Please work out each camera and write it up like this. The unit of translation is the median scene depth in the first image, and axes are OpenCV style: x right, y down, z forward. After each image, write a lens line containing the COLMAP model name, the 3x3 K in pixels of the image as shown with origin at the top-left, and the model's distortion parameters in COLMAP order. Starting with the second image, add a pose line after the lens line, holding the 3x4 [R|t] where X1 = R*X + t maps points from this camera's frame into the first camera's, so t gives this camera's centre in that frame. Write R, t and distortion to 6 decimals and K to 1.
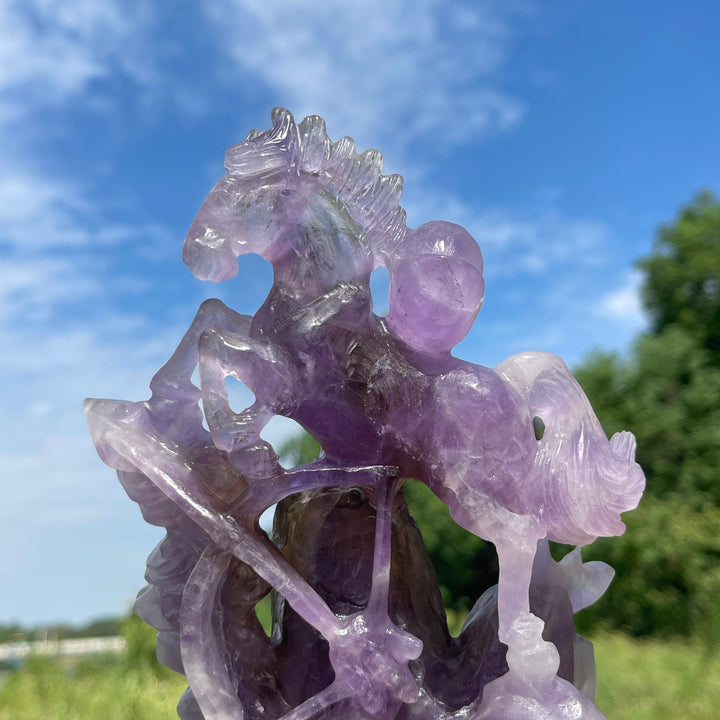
lens RADIAL K [[949.6, 0, 358.9], [0, 949.6, 379.7], [0, 0, 1]] dist [0.037426, 0.006124]
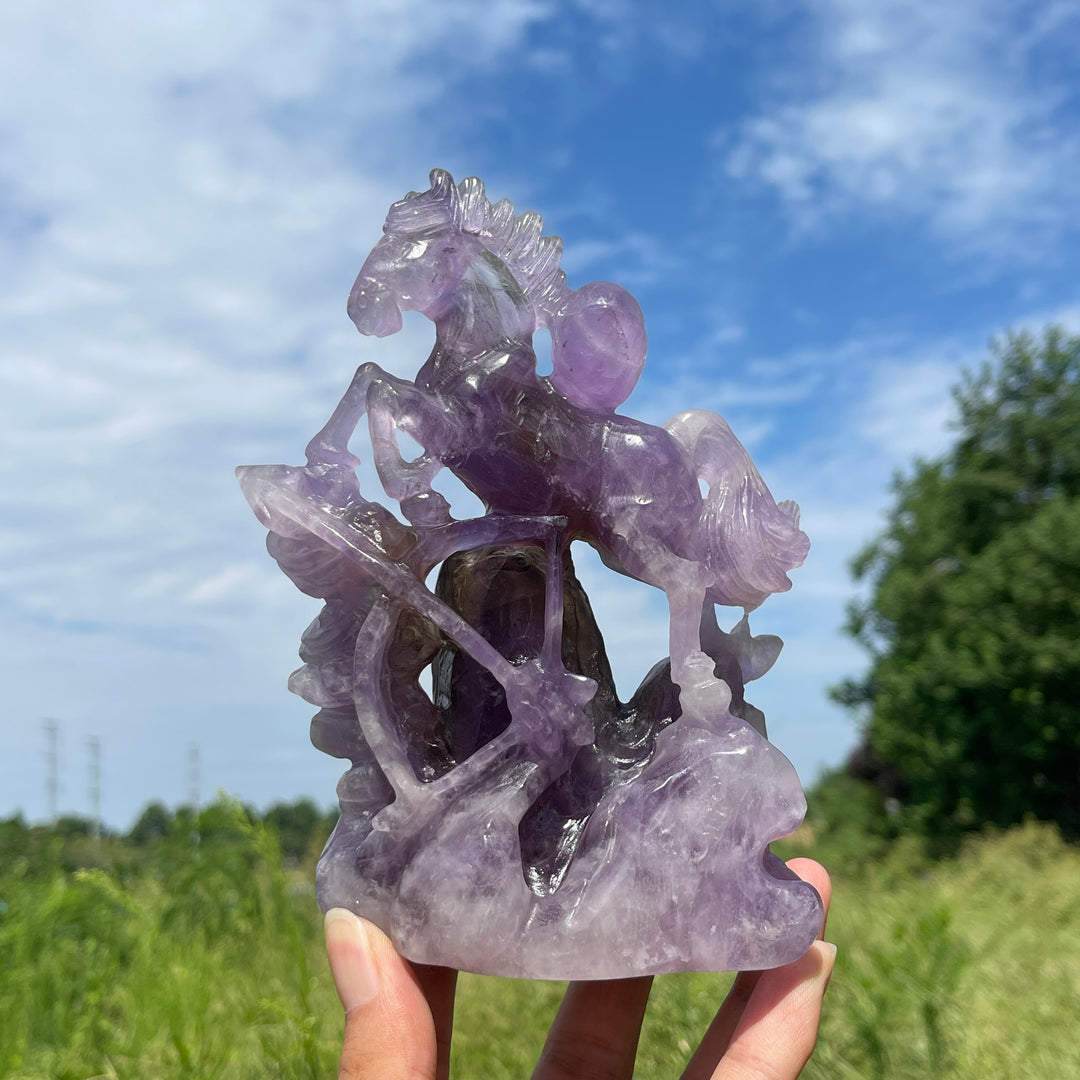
lens RADIAL K [[1424.4, 0, 538.4], [0, 1424.4, 569.5], [0, 0, 1]] dist [0.037426, 0.006124]
pose [[0.996227, -0.015285, 0.085424, -0.119338], [0.020773, 0.997751, -0.063735, 0.242909], [-0.084257, 0.065269, 0.994304, -0.492892]]
